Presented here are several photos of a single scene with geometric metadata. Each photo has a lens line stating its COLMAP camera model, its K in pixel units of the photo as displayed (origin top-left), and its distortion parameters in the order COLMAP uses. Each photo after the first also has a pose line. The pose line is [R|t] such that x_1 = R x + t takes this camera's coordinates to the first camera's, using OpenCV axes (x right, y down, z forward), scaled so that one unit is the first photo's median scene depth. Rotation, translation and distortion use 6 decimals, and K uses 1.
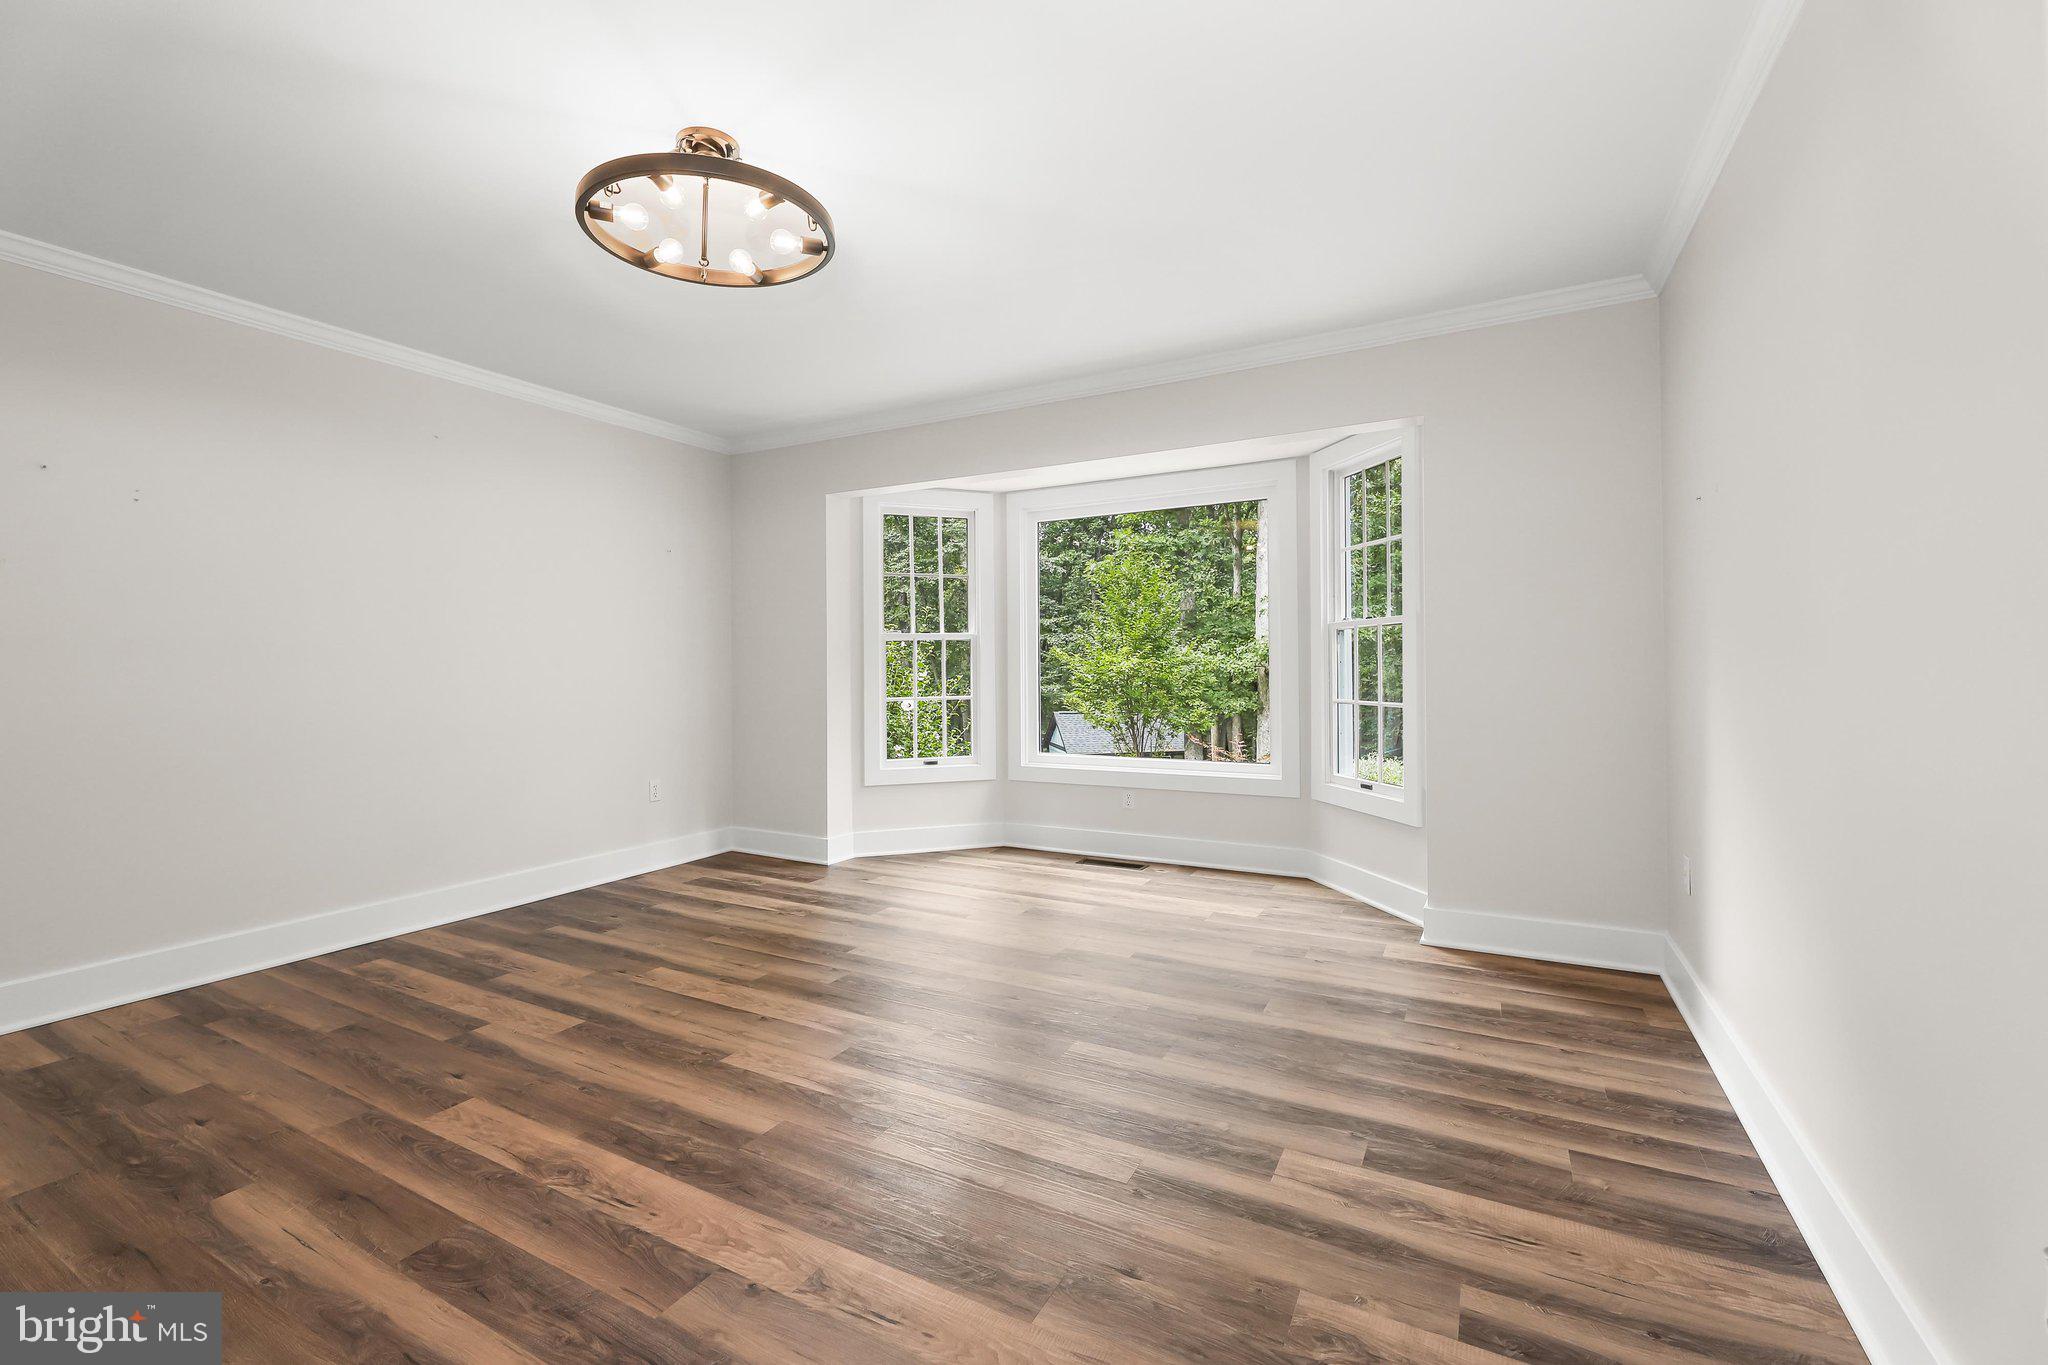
lens RADIAL K [[858.4, 0, 1025.4], [0, 858.4, 662.0], [0, 0, 1]] dist [0.000414, -0.001686]
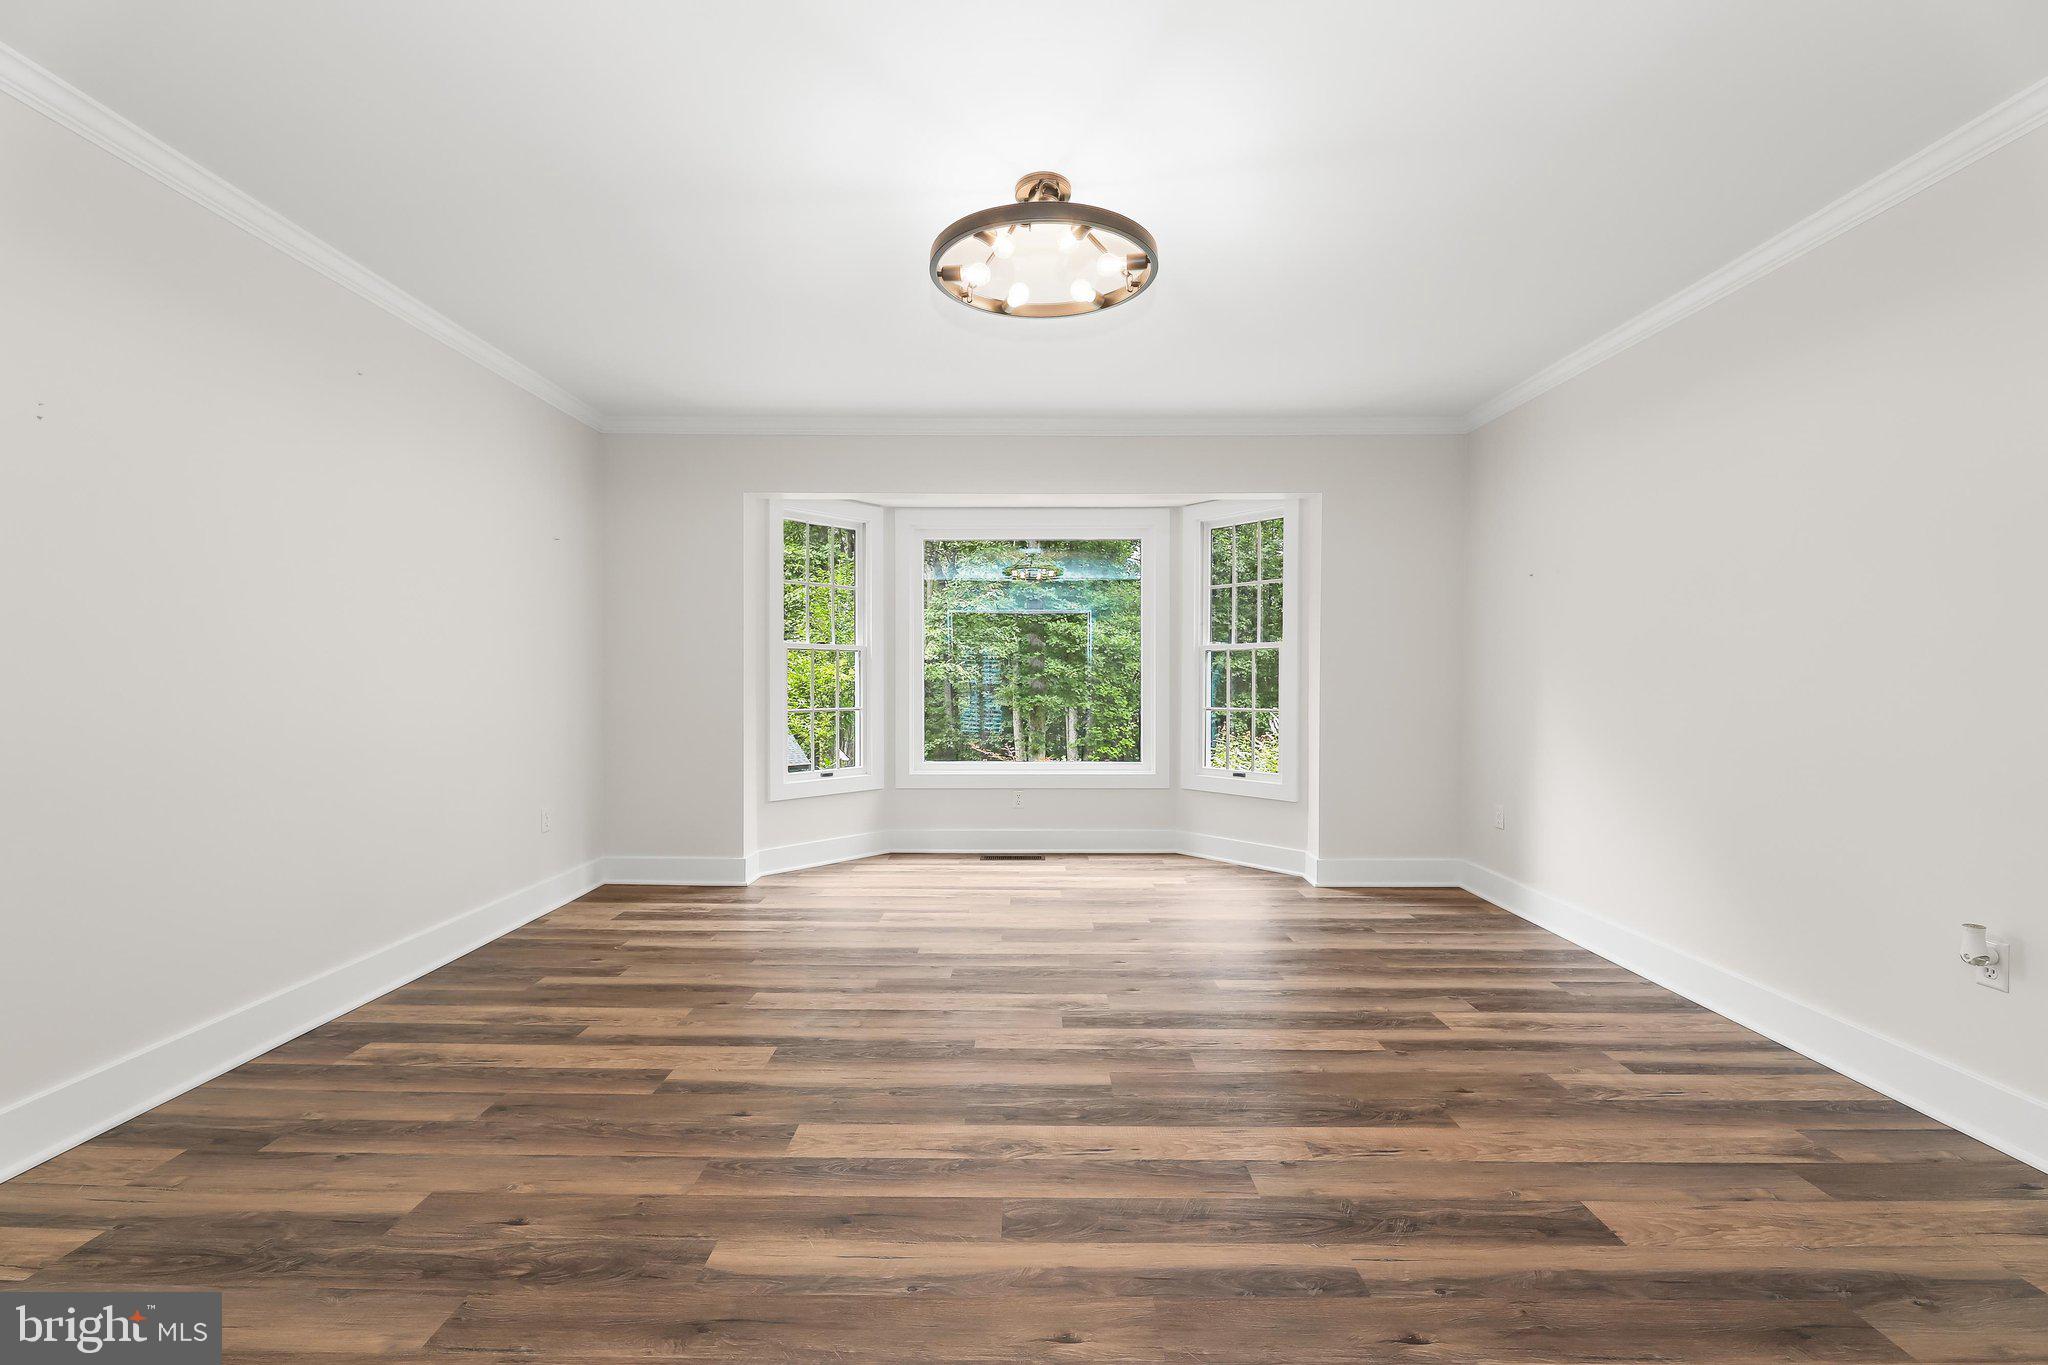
lens RADIAL K [[858.4, 0, 1017.8], [0, 858.4, 698.1], [0, 0, 1]] dist [0.000414, -0.001686]
pose [[0.881817, -0.001094, 0.471590, -0.711151], [-0.010968, 0.999679, 0.022829, 0.007594], [-0.471464, -0.025303, 0.881522, 0.045644]]
